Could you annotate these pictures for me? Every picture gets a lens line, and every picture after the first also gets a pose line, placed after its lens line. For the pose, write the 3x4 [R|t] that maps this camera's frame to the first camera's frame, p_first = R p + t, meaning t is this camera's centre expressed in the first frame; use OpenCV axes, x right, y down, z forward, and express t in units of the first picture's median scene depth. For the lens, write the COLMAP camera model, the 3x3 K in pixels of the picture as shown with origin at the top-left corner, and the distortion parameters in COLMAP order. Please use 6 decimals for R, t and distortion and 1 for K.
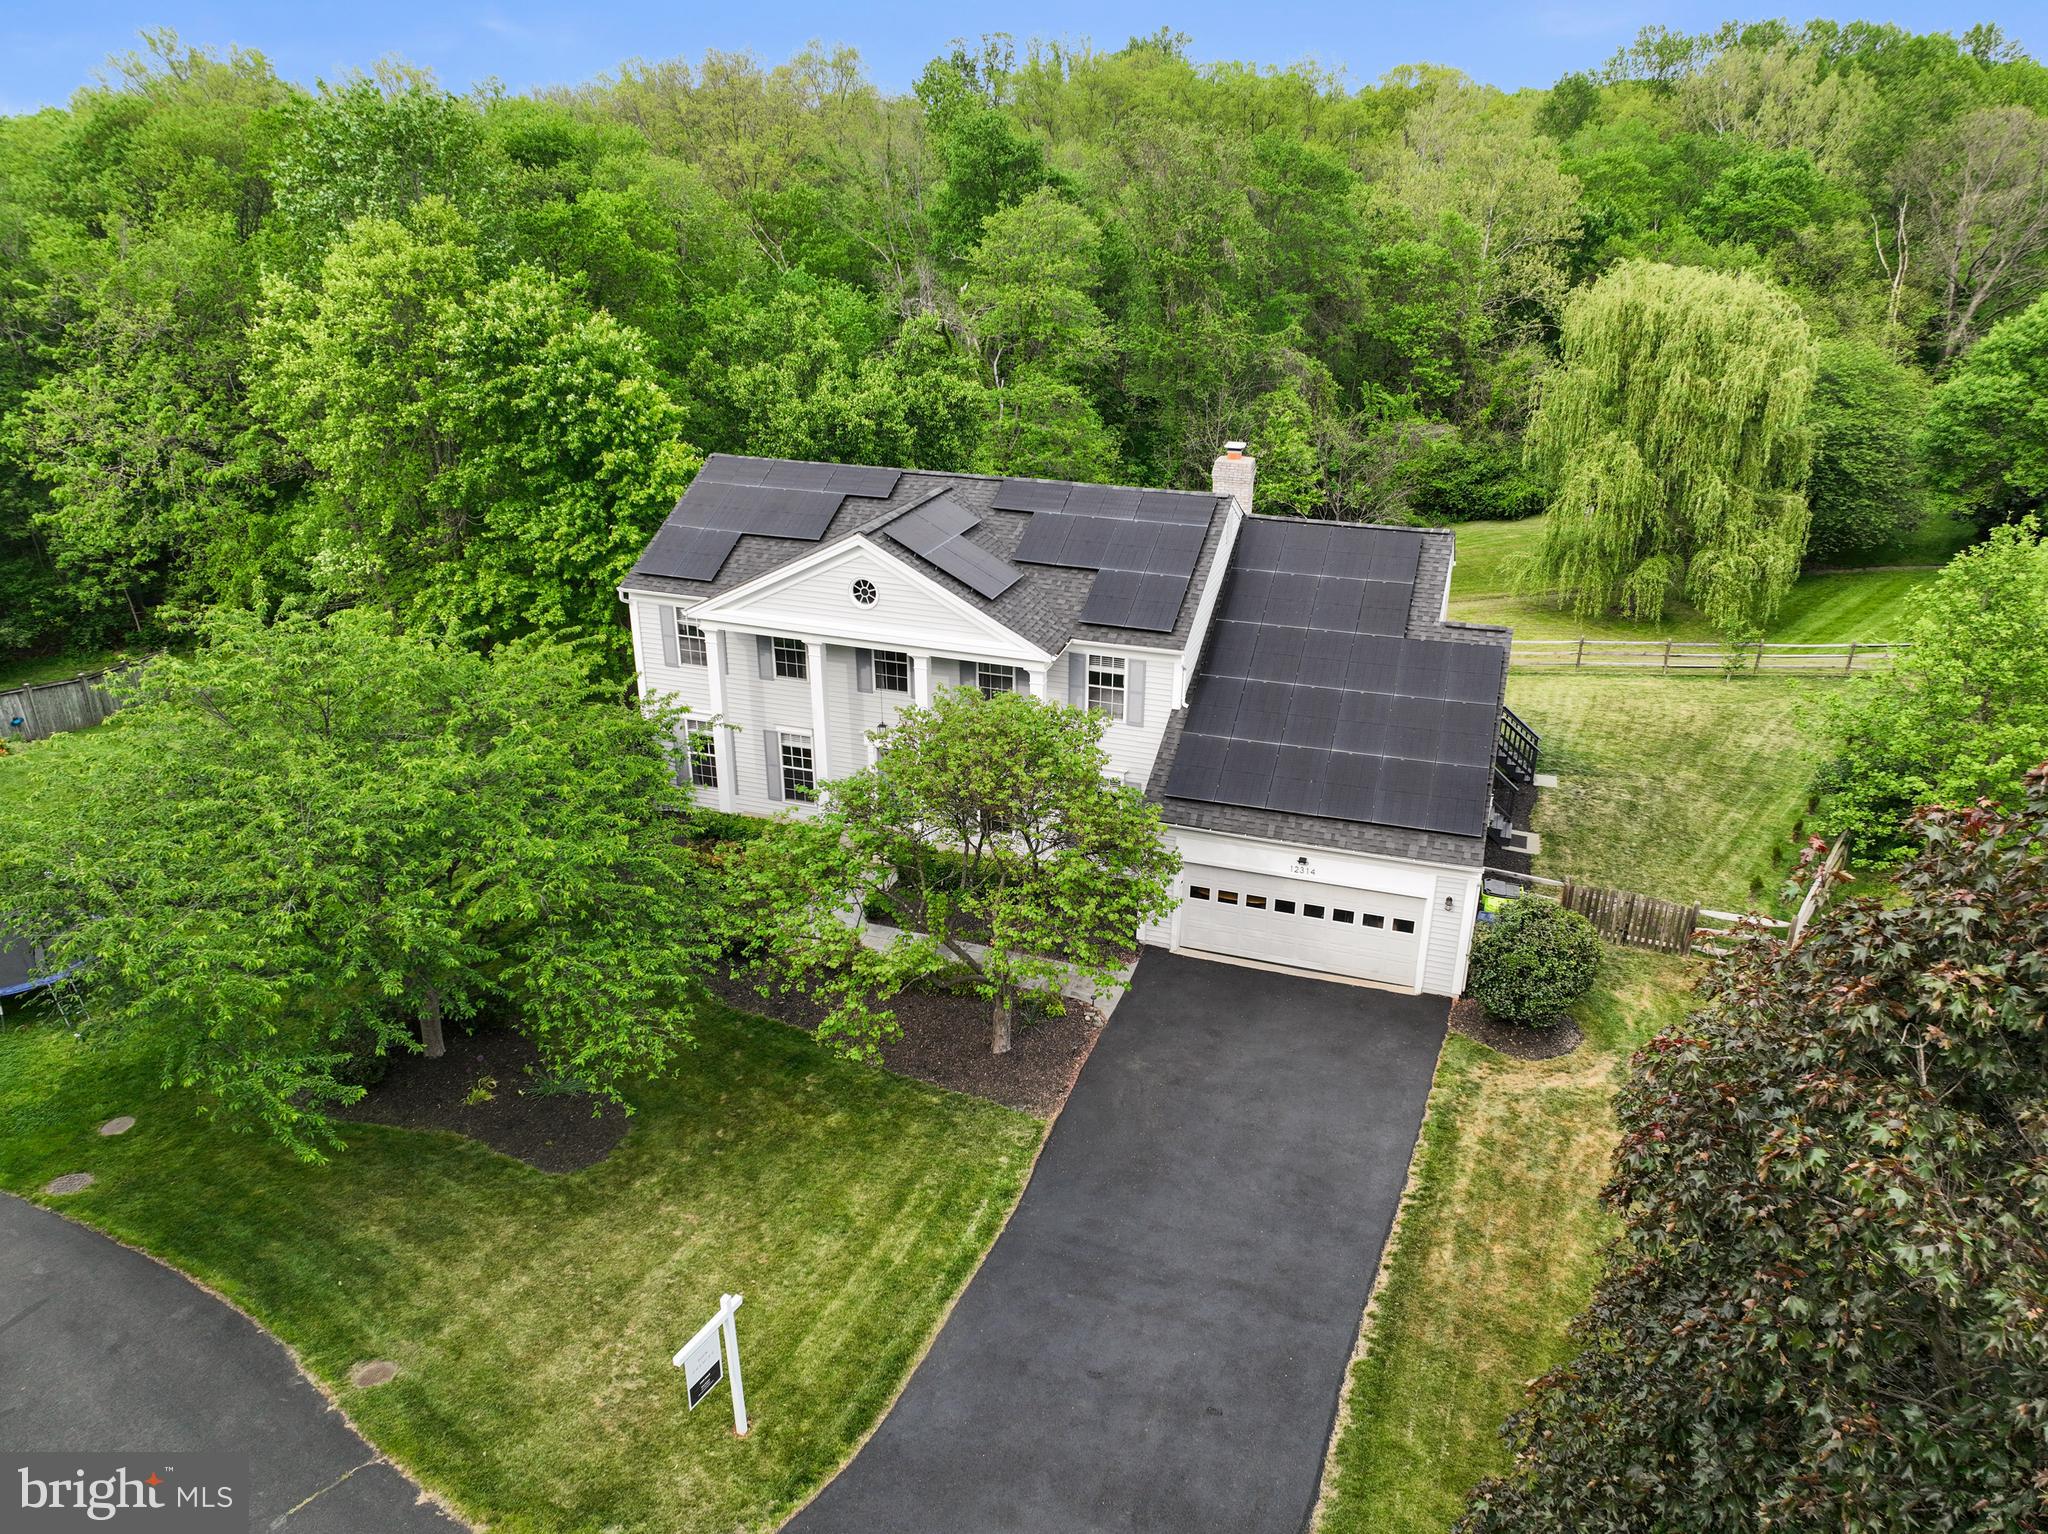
lens RADIAL K [[1423.2, 0, 1014.6], [0, 1423.2, 779.3], [0, 0, 1]] dist [0.001996, 0.005244]
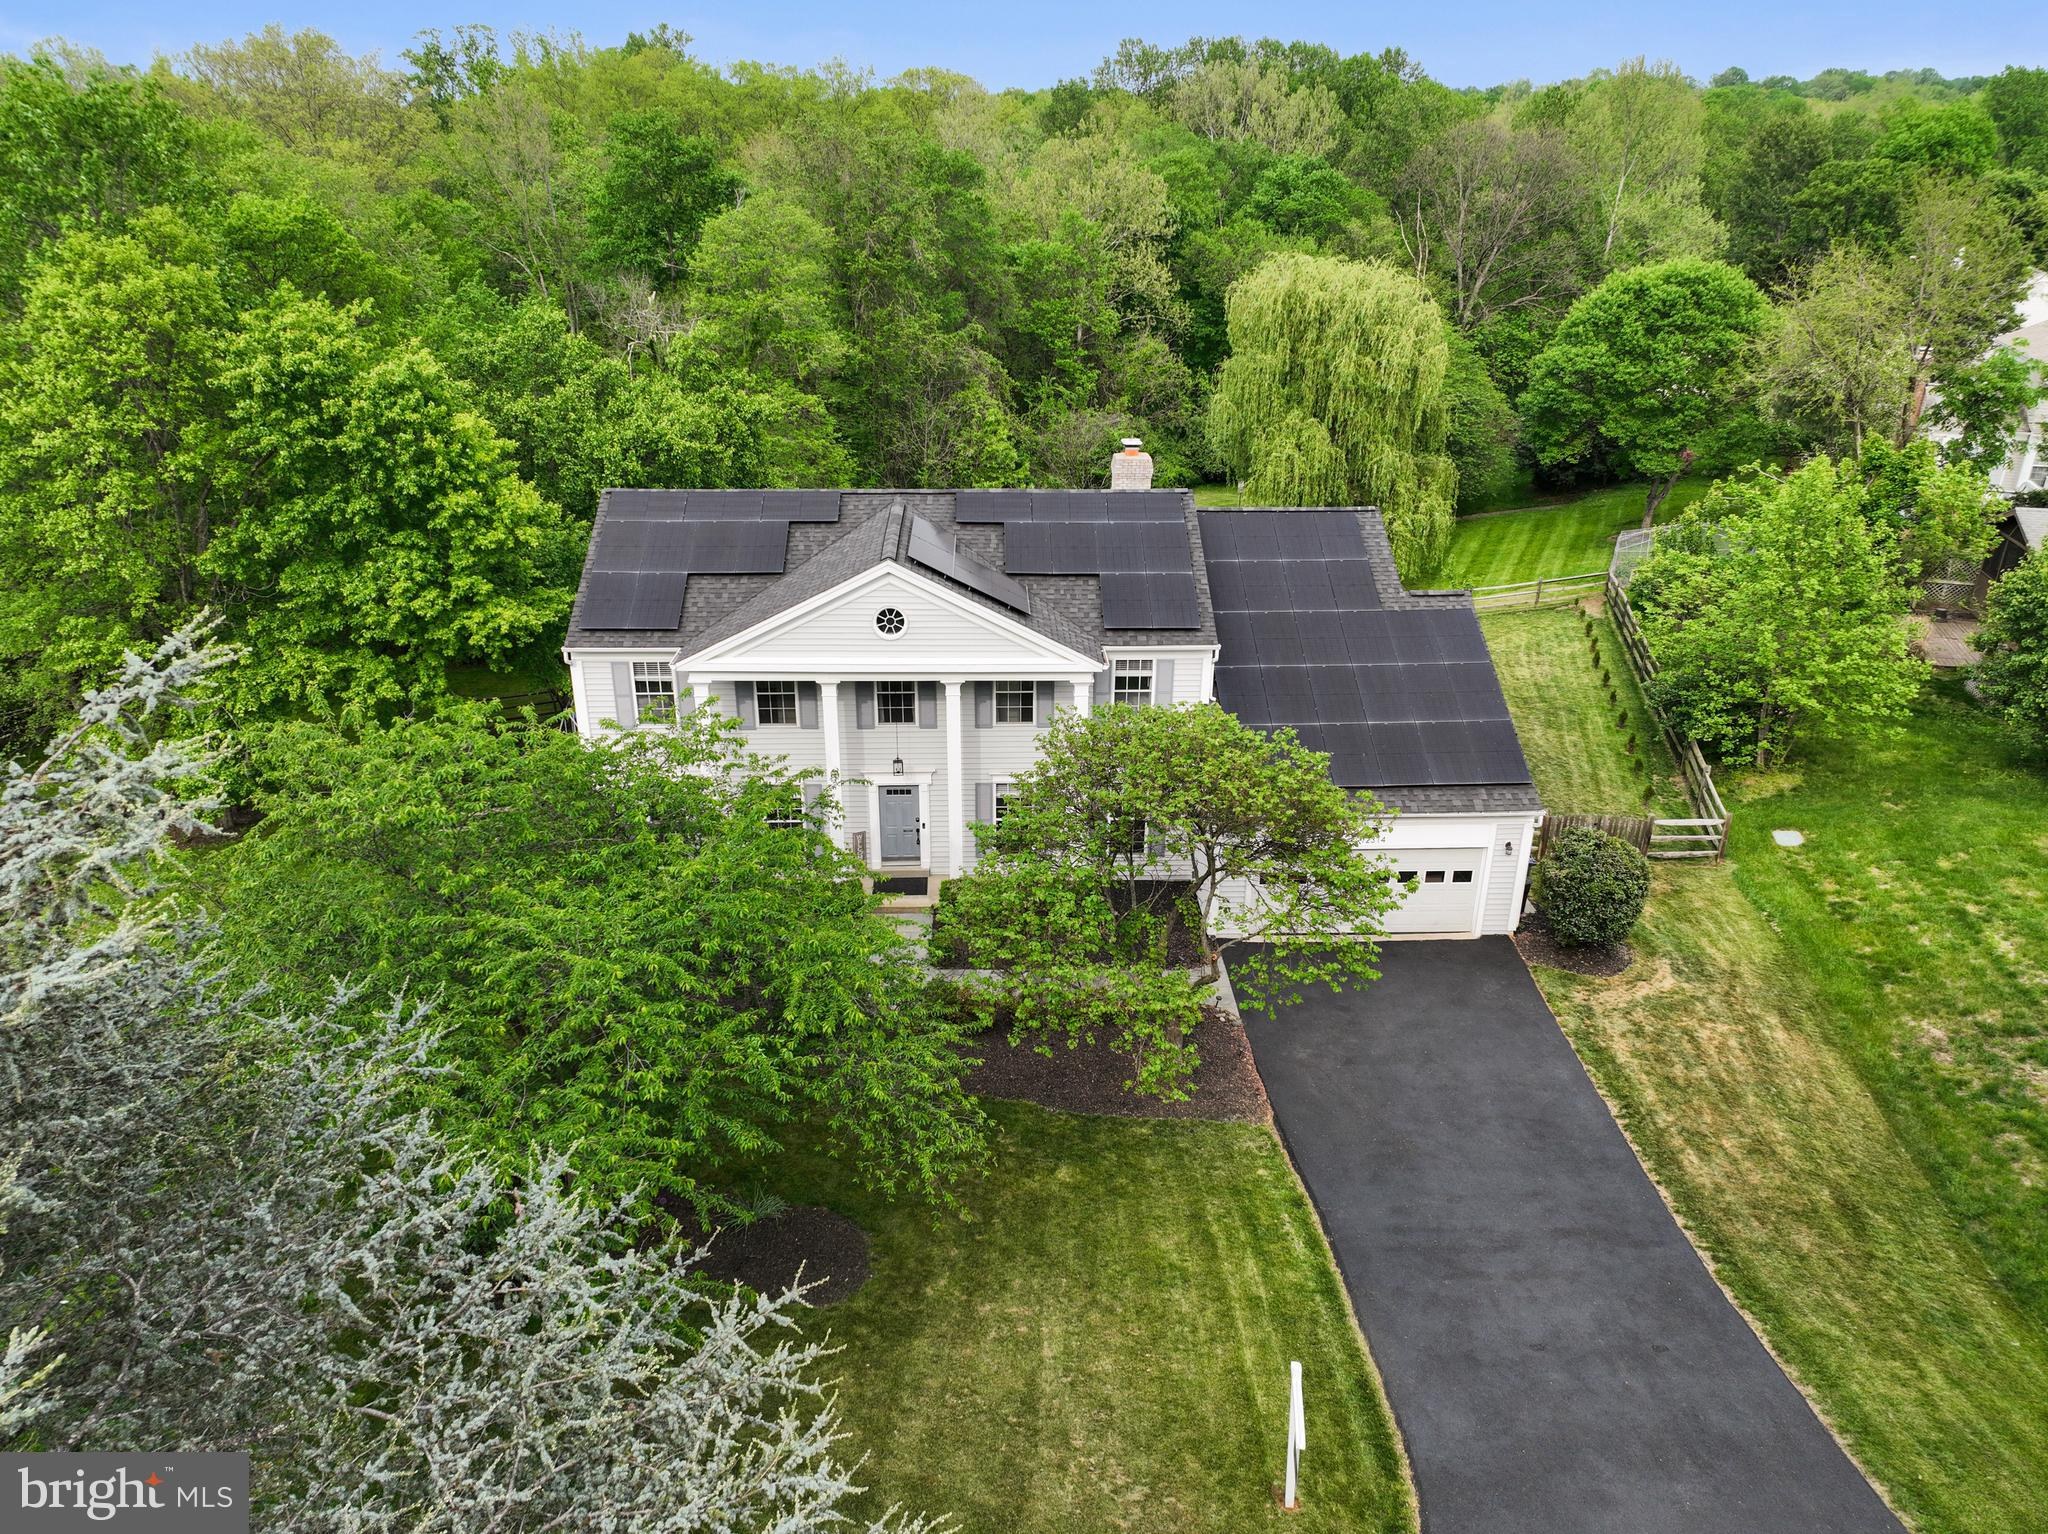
lens RADIAL K [[1423.2, 0, 1014.6], [0, 1423.2, 779.3], [0, 0, 1]] dist [0.001996, 0.005244]
pose [[0.933401, -0.142110, 0.329495, -0.349404], [0.142481, 0.989527, 0.023155, -0.038283], [-0.329335, 0.025334, 0.943873, 0.090367]]
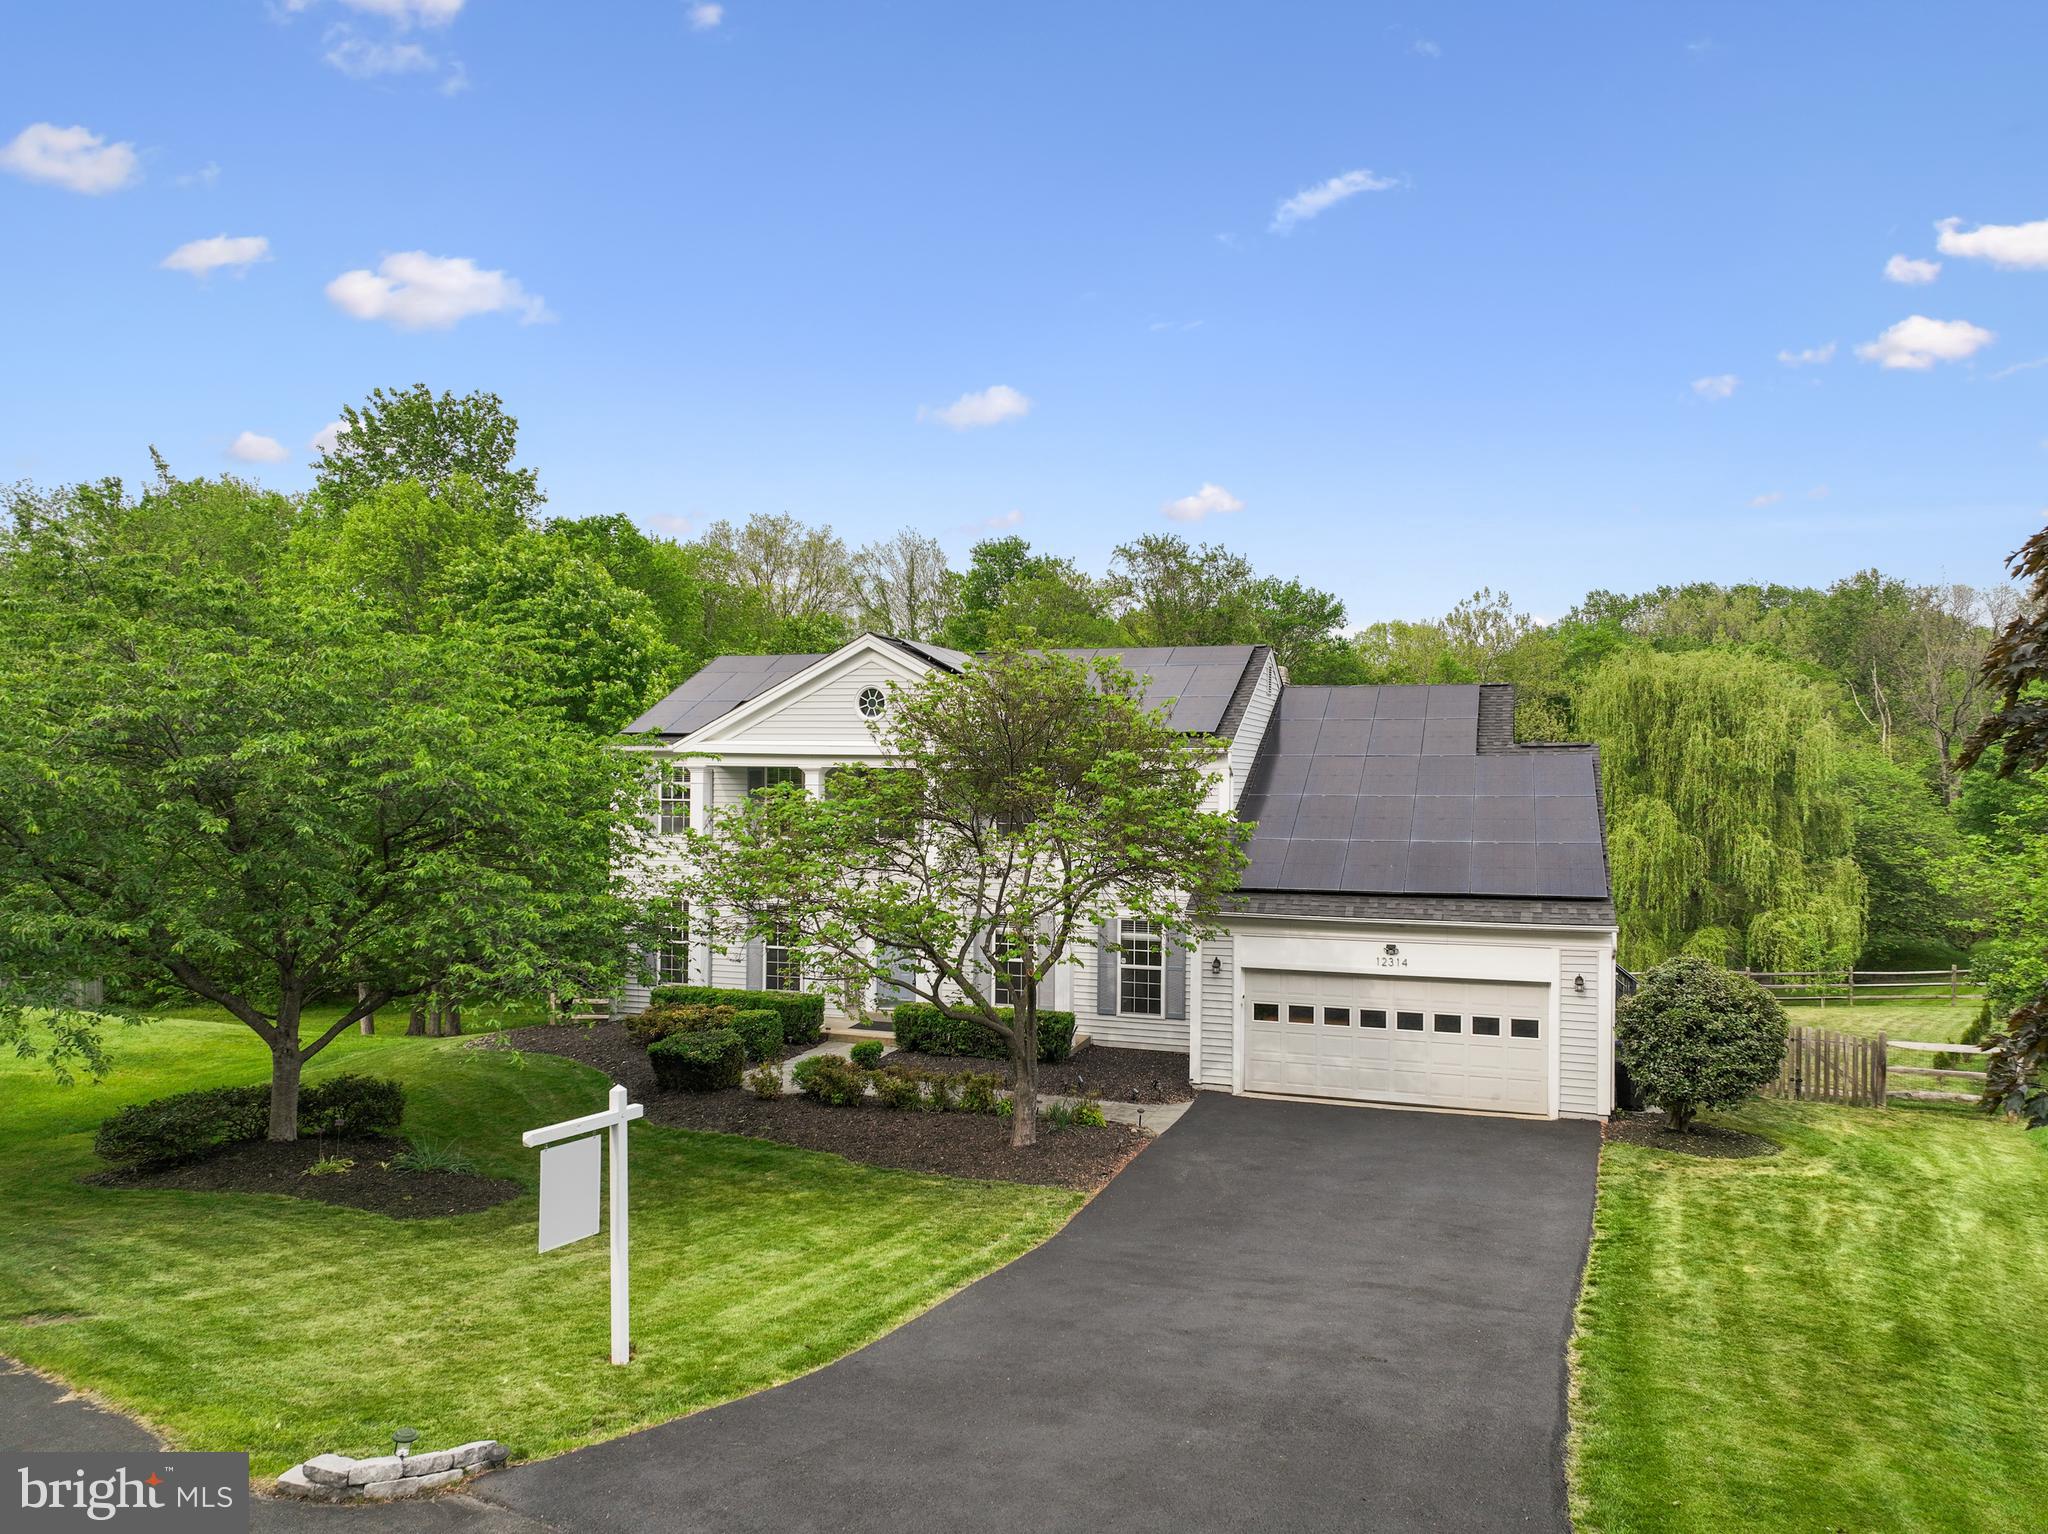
lens RADIAL K [[1430.8, 0, 1019.8], [0, 1430.8, 773.9], [0, 0, 1]] dist [0.002568, 0.002596]
pose [[0.999978, 0.006490, -0.001436, -0.010016], [-0.006515, 0.914011, -0.405638, 0.274634], [-0.001320, 0.405638, 0.914033, 0.187260]]
